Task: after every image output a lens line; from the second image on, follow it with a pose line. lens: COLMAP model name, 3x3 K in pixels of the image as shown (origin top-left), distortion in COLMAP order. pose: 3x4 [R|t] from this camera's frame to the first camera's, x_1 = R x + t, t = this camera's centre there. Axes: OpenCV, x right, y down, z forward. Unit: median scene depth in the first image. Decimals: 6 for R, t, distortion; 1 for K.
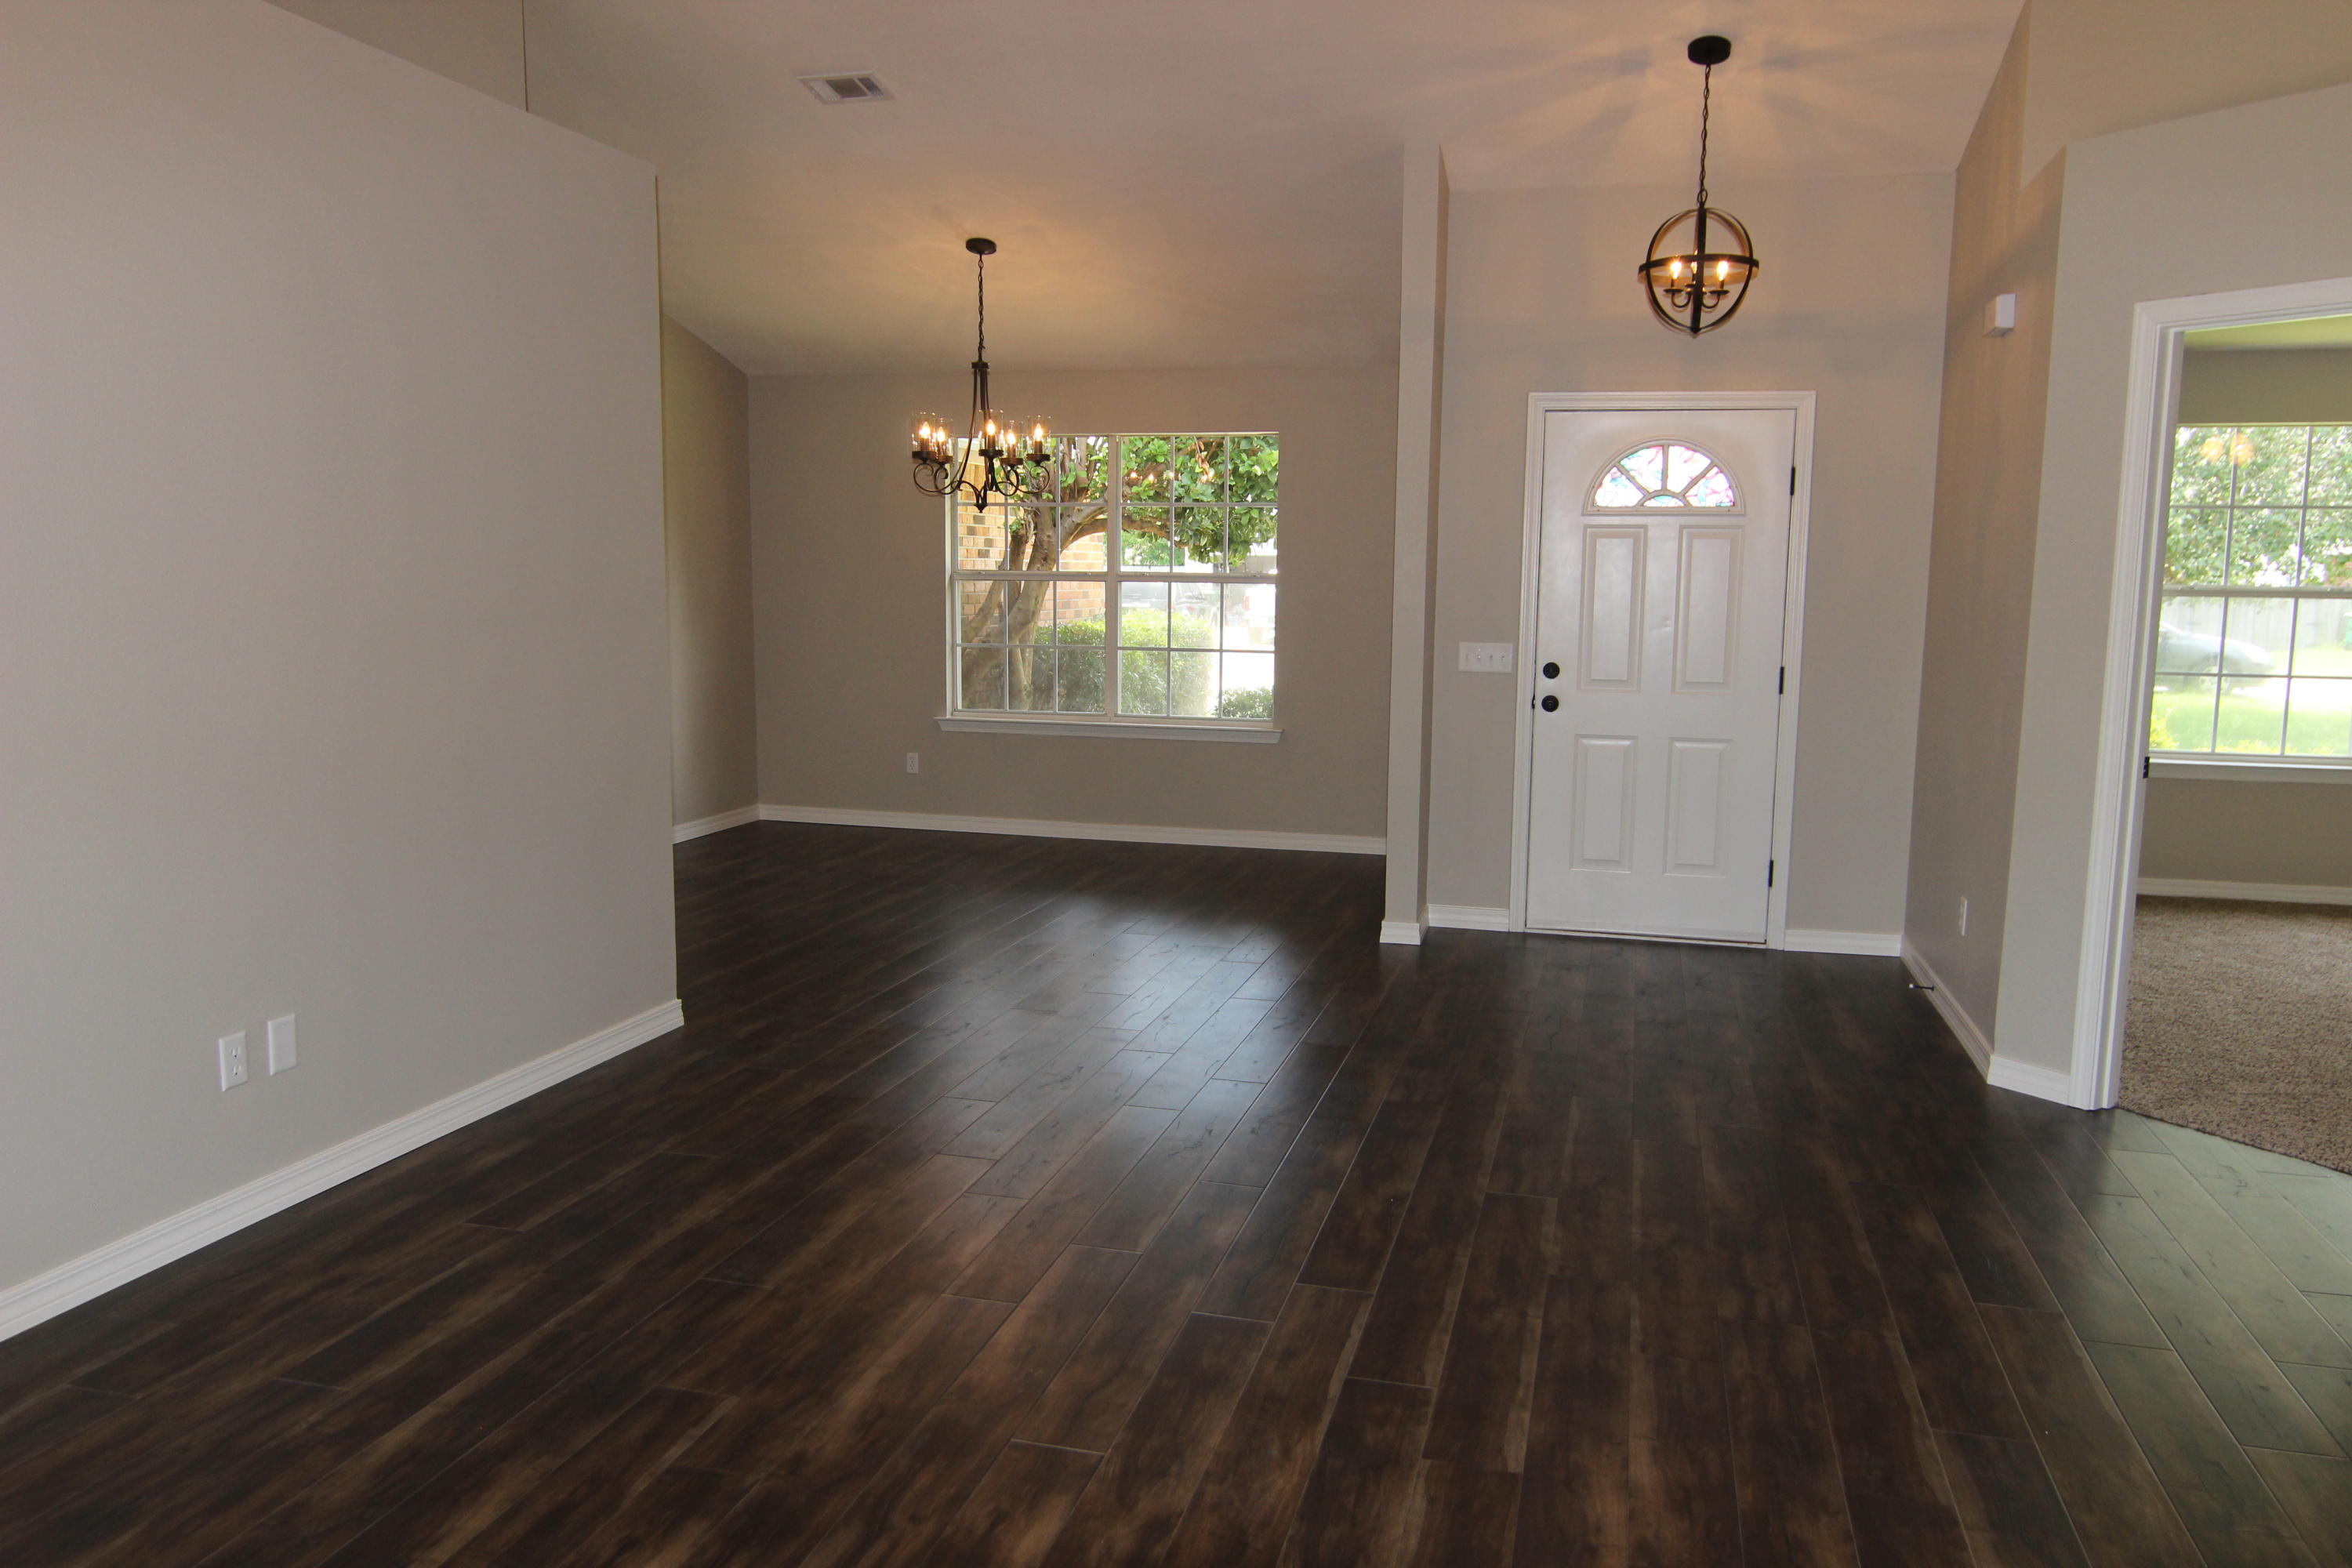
lens RADIAL K [[1707.4, 0, 1173.8], [0, 1707.4, 801.4], [0, 0, 1]] dist [0.003469, -0.011302]
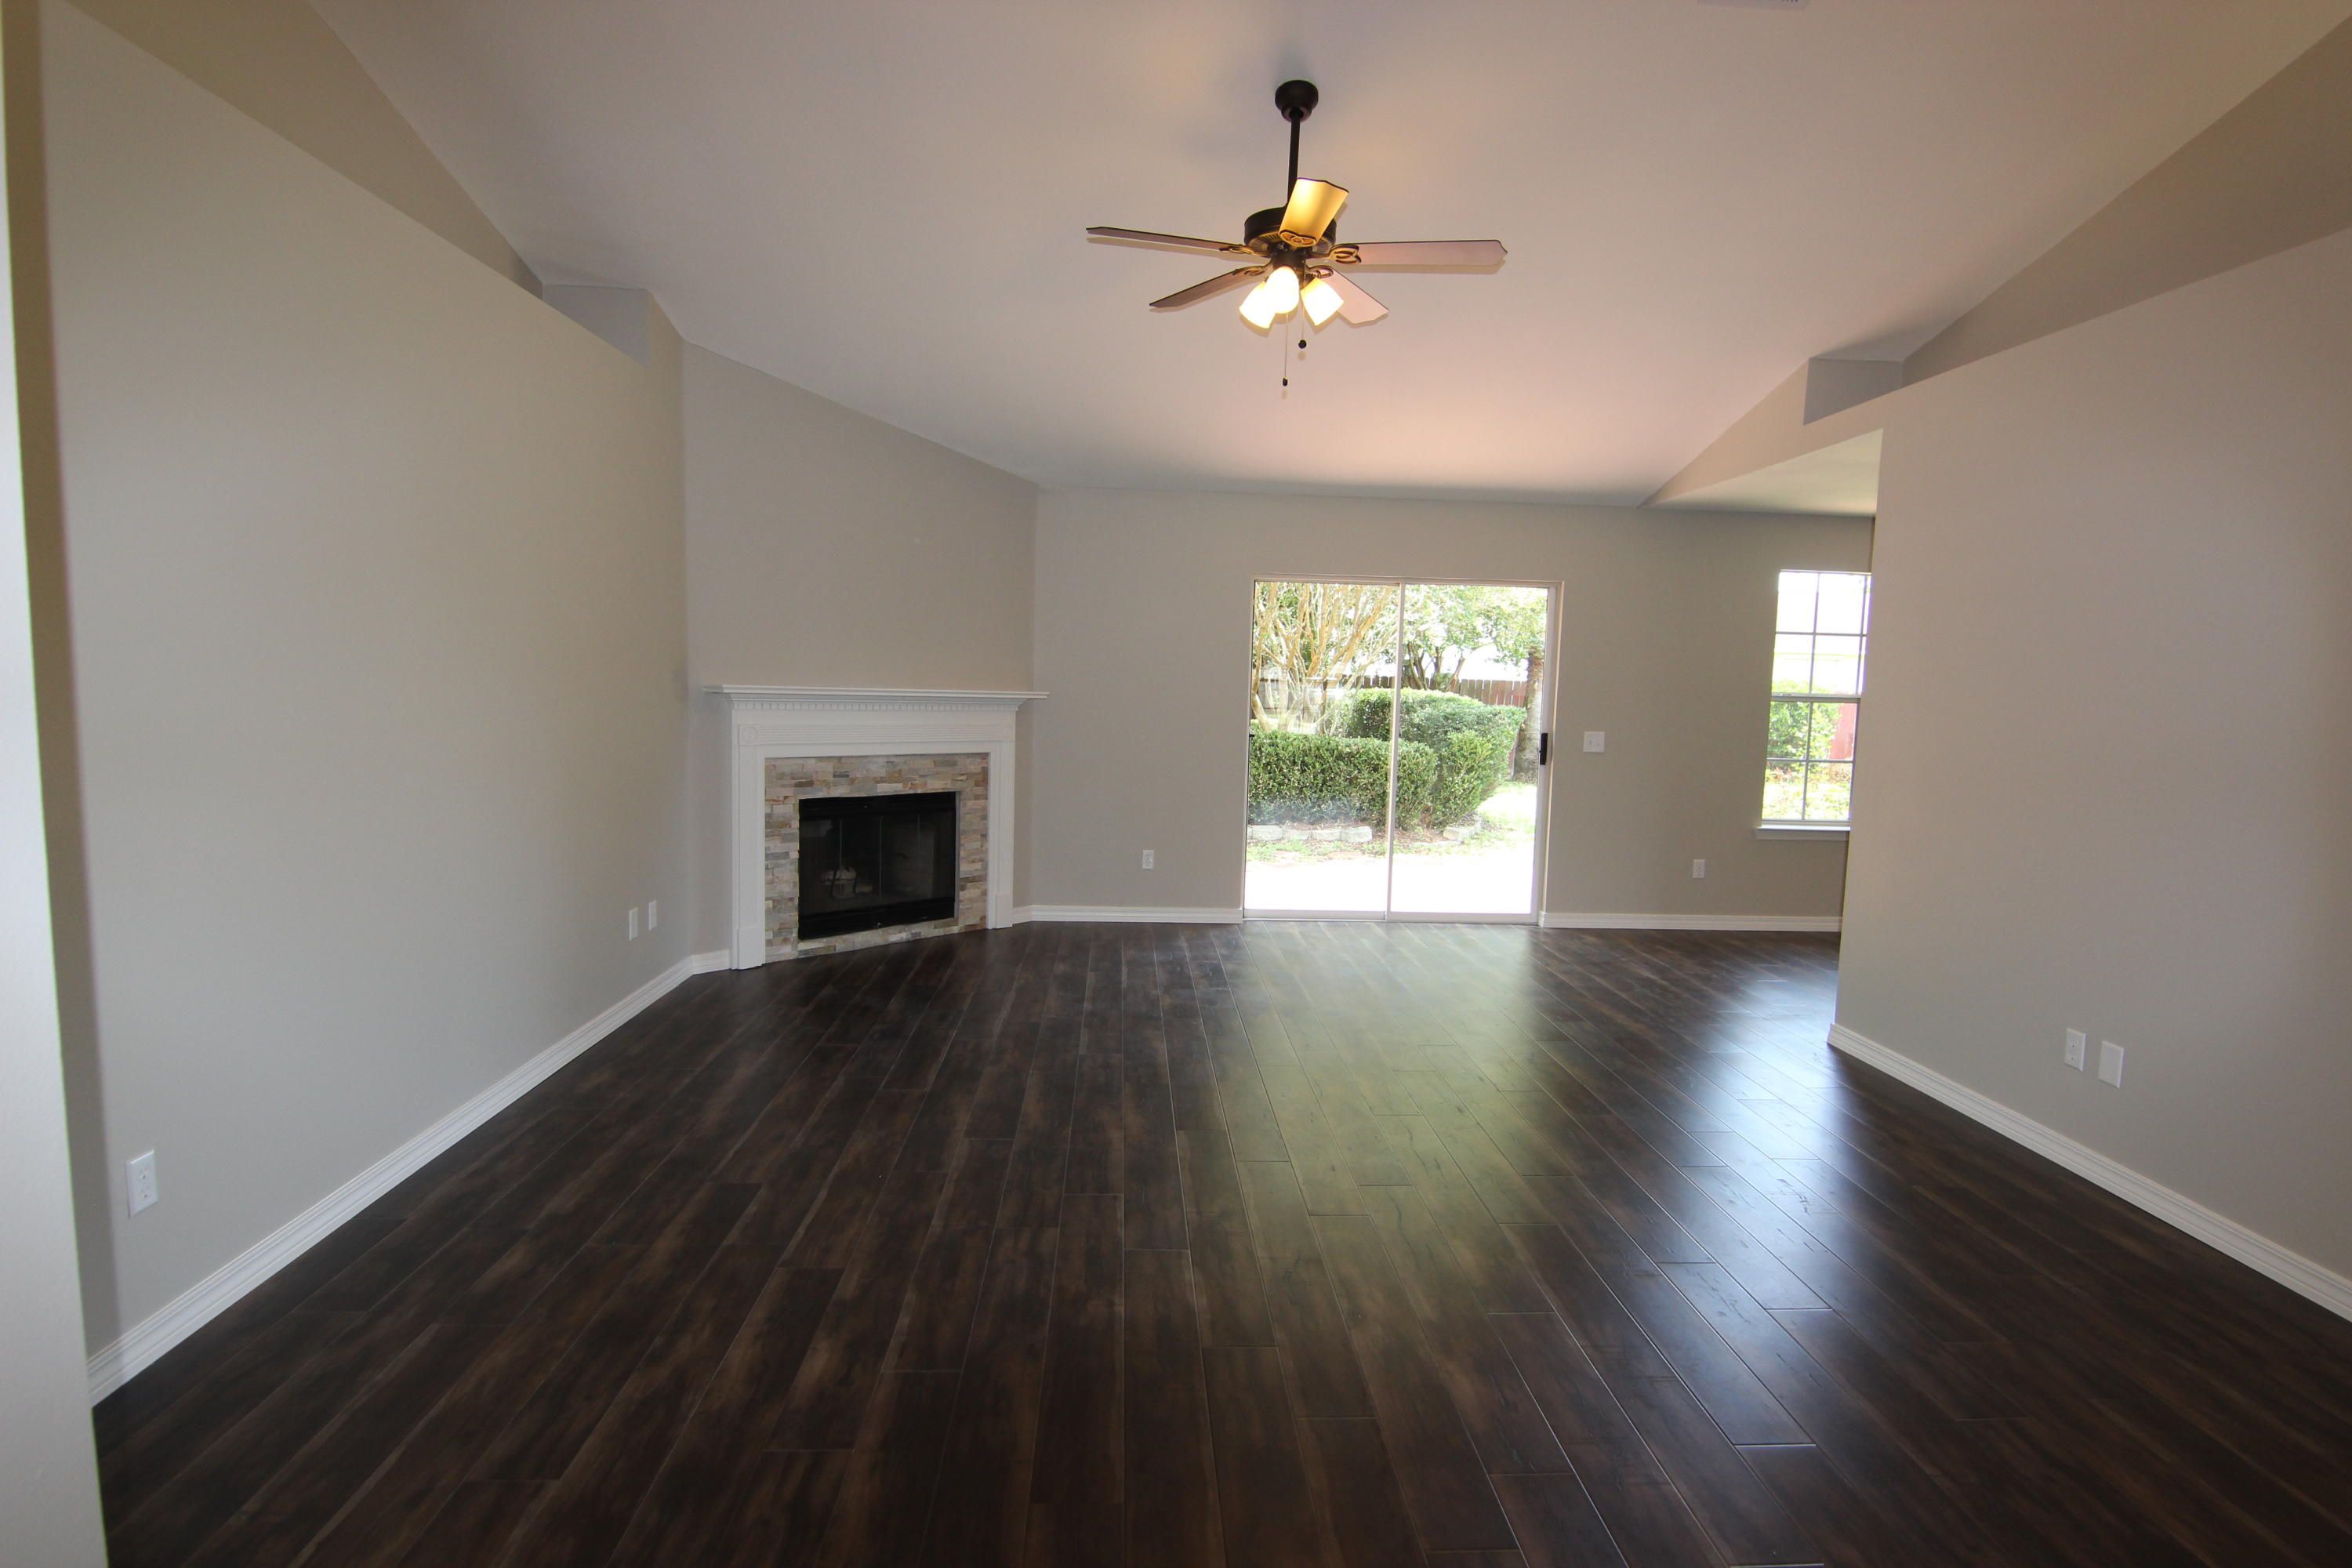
lens RADIAL K [[1195.1, 0, 1186.4], [0, 1195.1, 784.7], [0, 0, 1]] dist [-0.005065, -0.011562]
pose [[-0.949314, -0.007780, -0.314233, 0.514360], [-0.079781, 0.972921, 0.216933, -0.240068], [0.304037, 0.231007, -0.924228, 1.789810]]
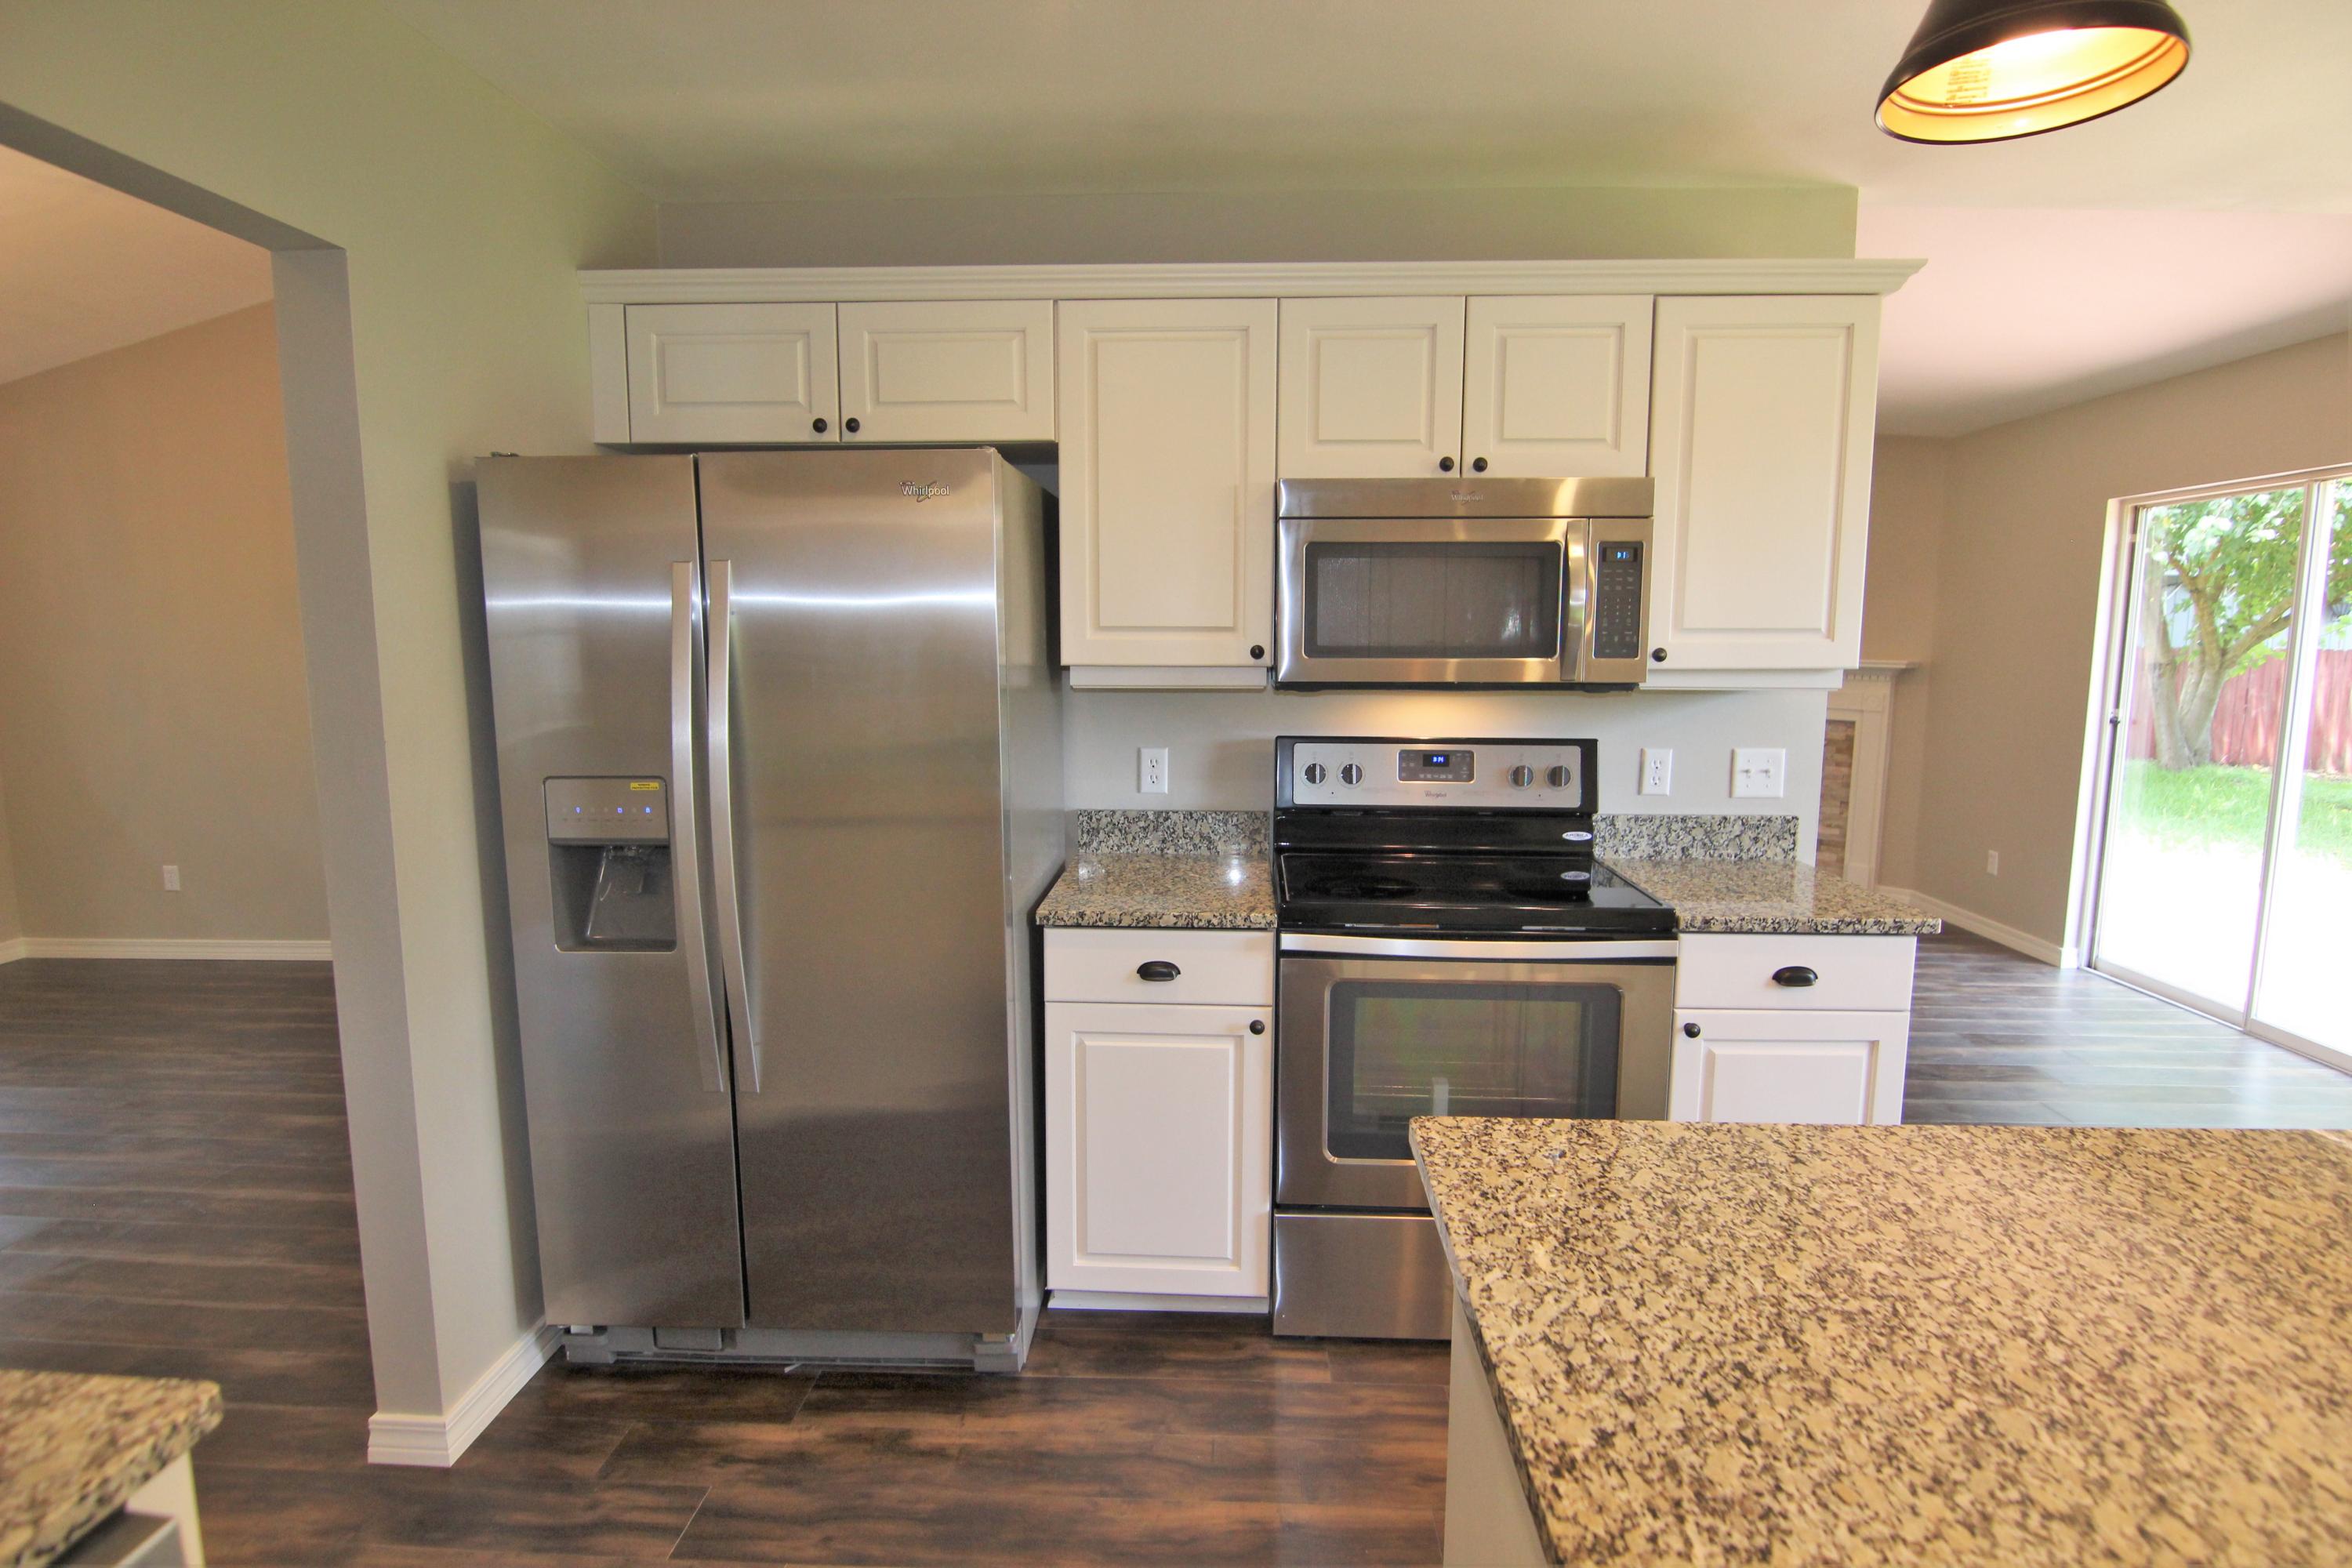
lens RADIAL K [[1195.1, 0, 1190.6], [0, 1195.1, 788.9], [0, 0, 1]] dist [-0.005065, -0.011562]
pose [[-0.216674, -0.136285, 0.966684, -1.478670], [0.128571, 0.977599, 0.166642, -0.199470], [-0.967741, 0.160394, -0.194298, 1.325124]]
